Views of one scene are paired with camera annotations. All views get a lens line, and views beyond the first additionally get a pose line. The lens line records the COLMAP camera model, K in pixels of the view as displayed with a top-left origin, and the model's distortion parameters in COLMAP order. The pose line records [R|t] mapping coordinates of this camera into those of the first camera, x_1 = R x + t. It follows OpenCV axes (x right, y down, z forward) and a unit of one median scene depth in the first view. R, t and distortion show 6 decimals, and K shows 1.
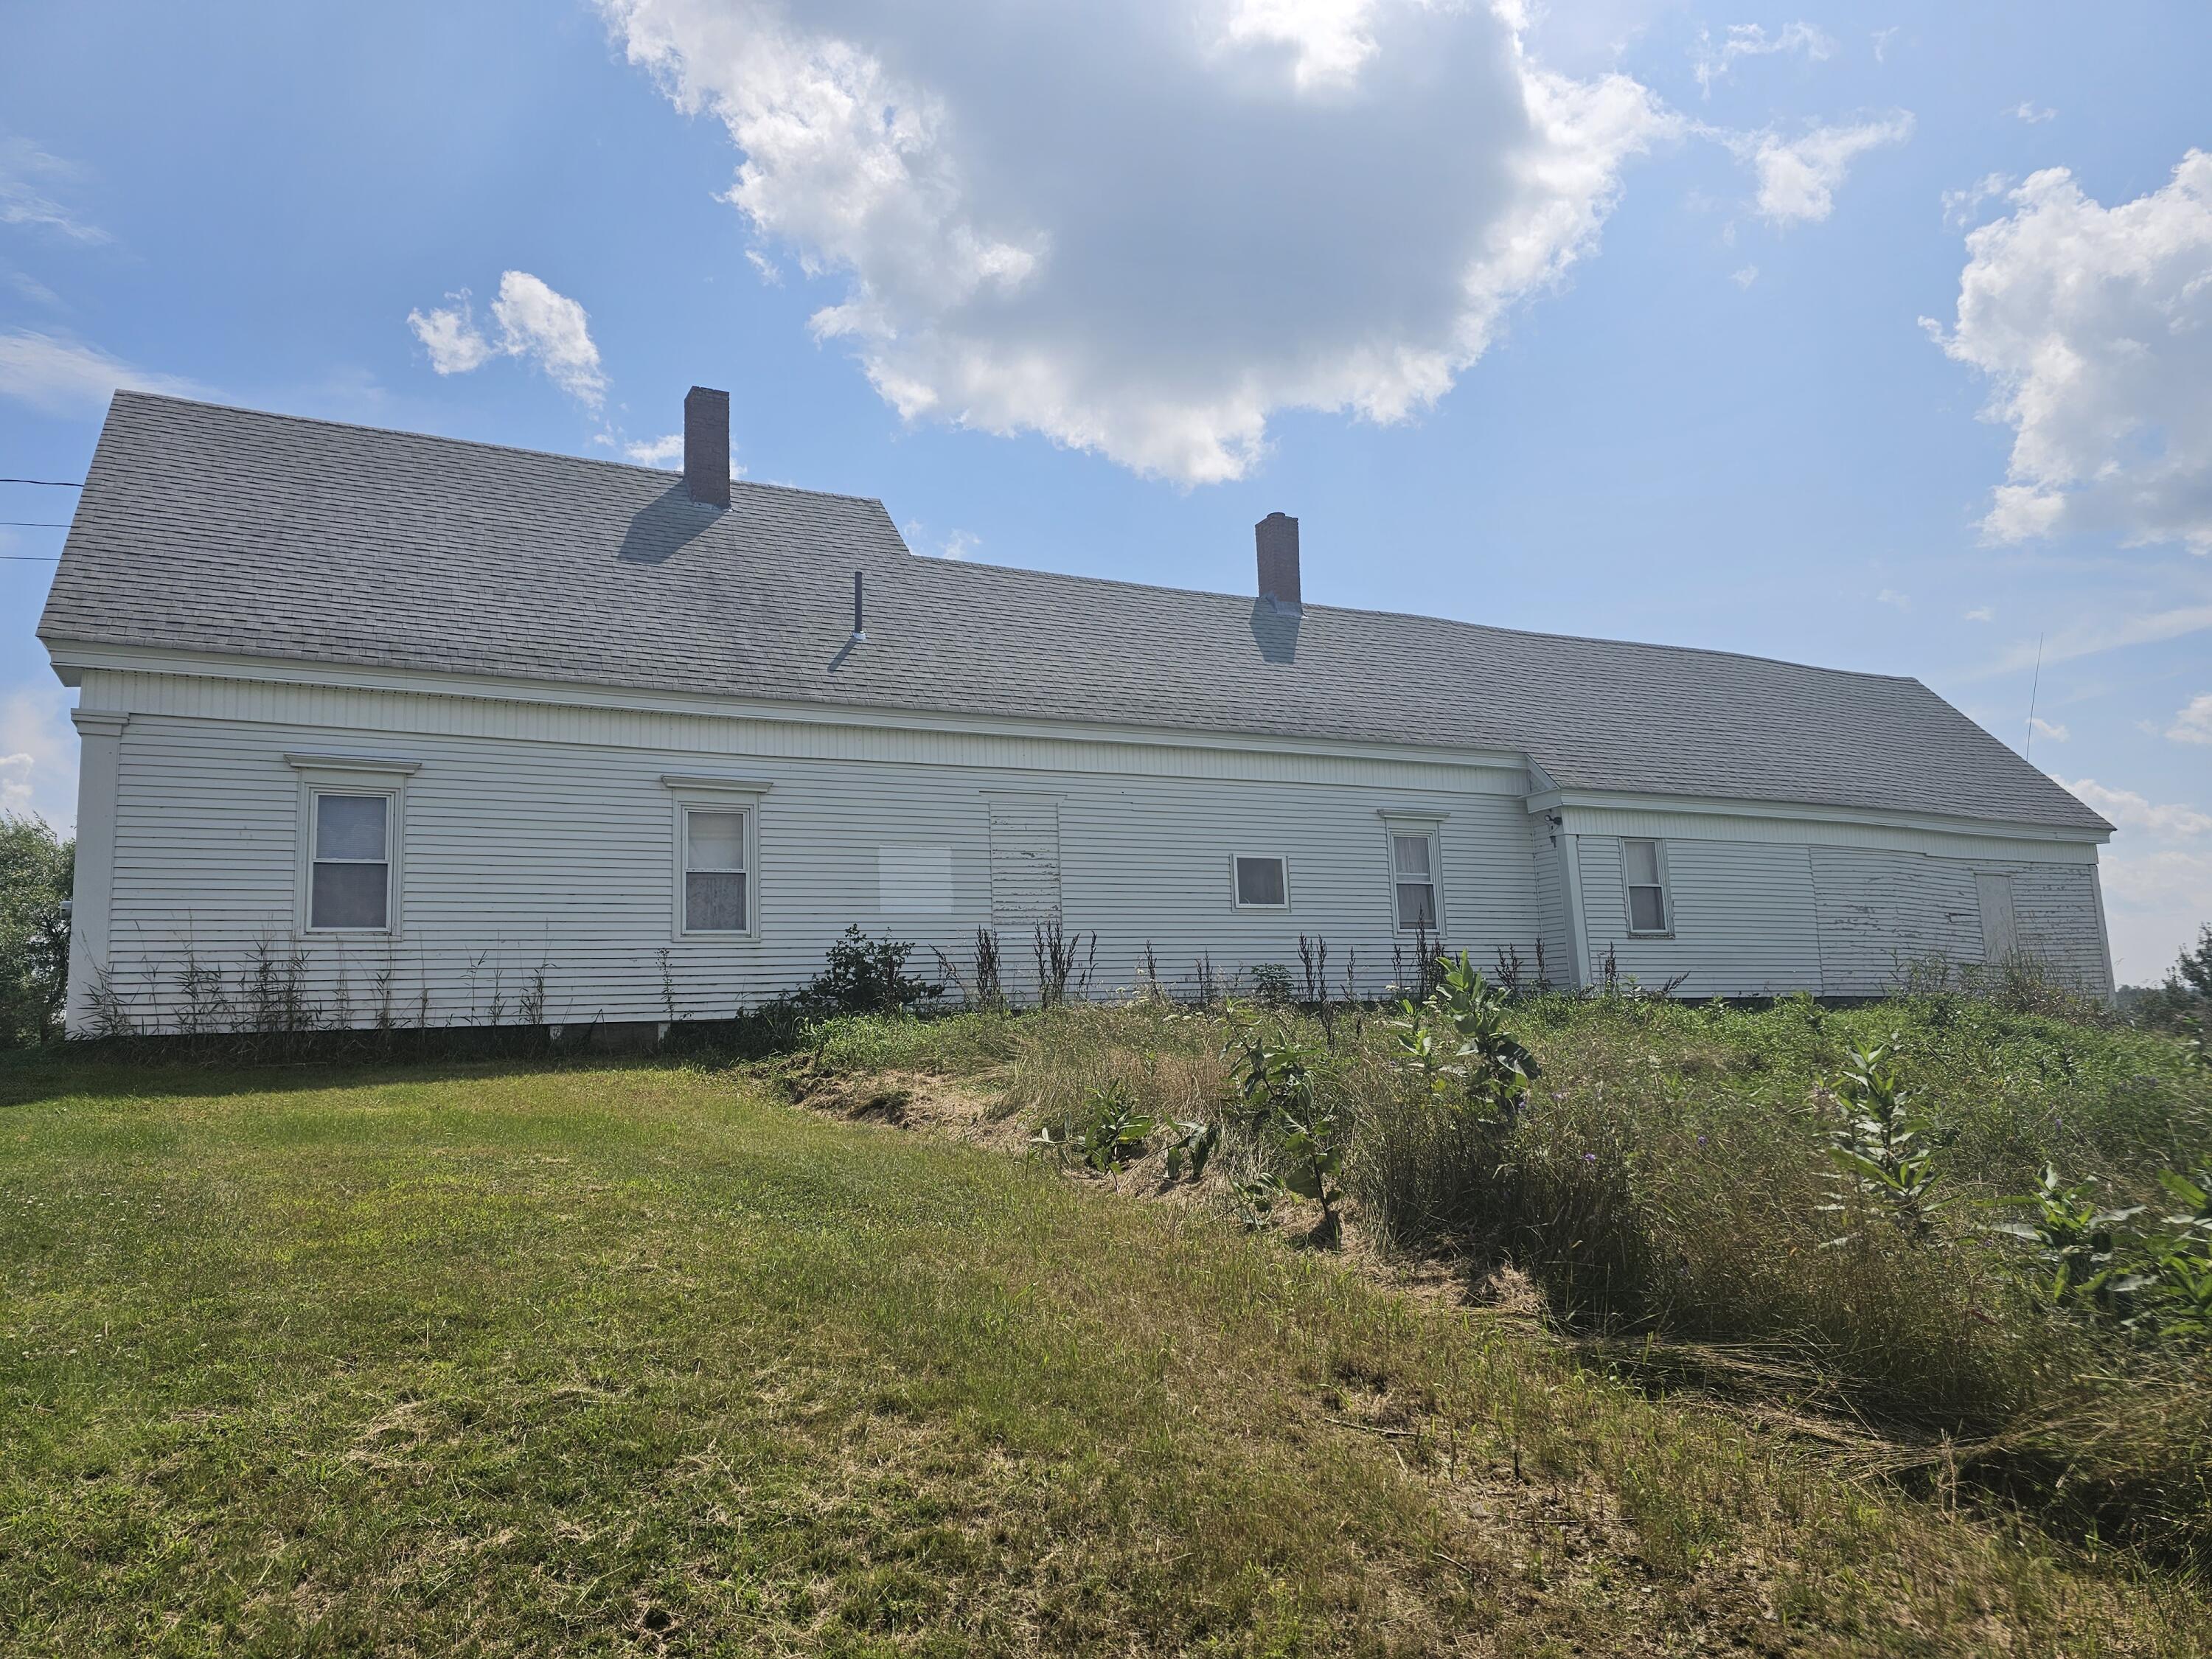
lens RADIAL K [[1494.6, 0, 1091.7], [0, 1494.6, 834.0], [0, 0, 1]] dist [0.063297, -0.068176]
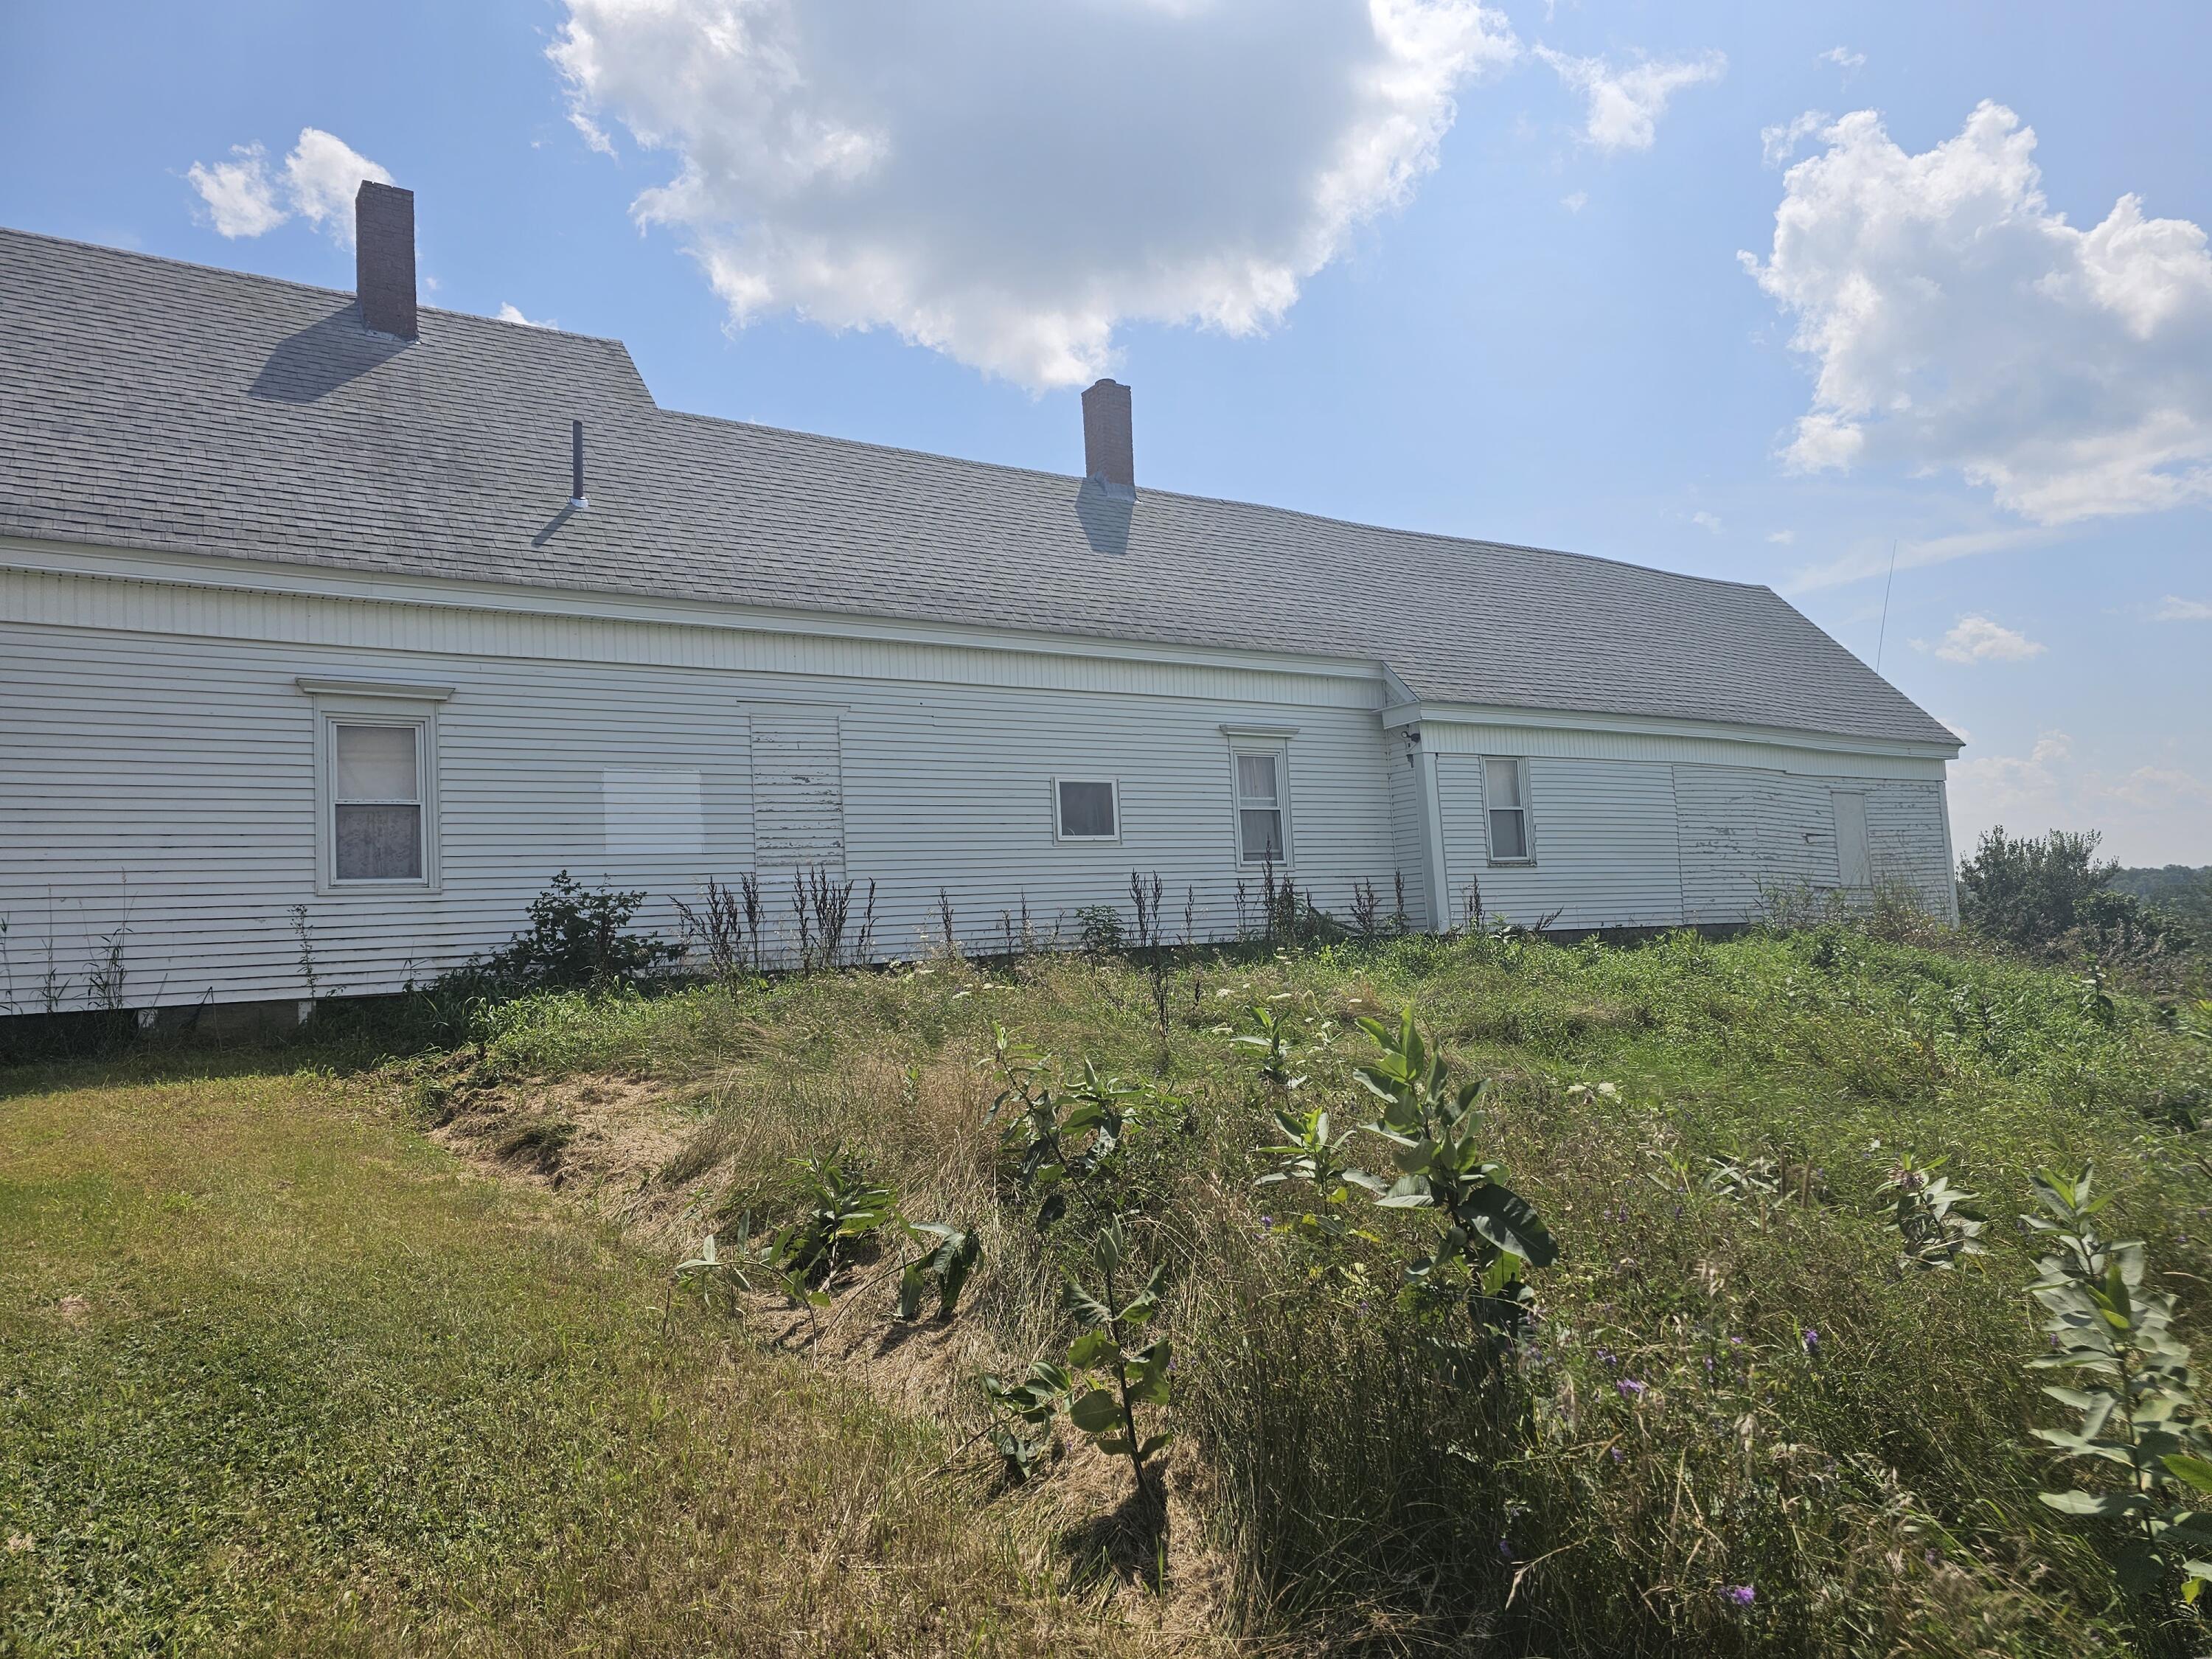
lens RADIAL K [[1494.6, 0, 1091.7], [0, 1494.6, 834.0], [0, 0, 1]] dist [0.063297, -0.068176]
pose [[0.994374, -0.004995, 0.105805, 0.029837], [-0.001235, 0.998273, 0.058737, -0.004757], [-0.105915, -0.058537, 0.992651, 0.173724]]
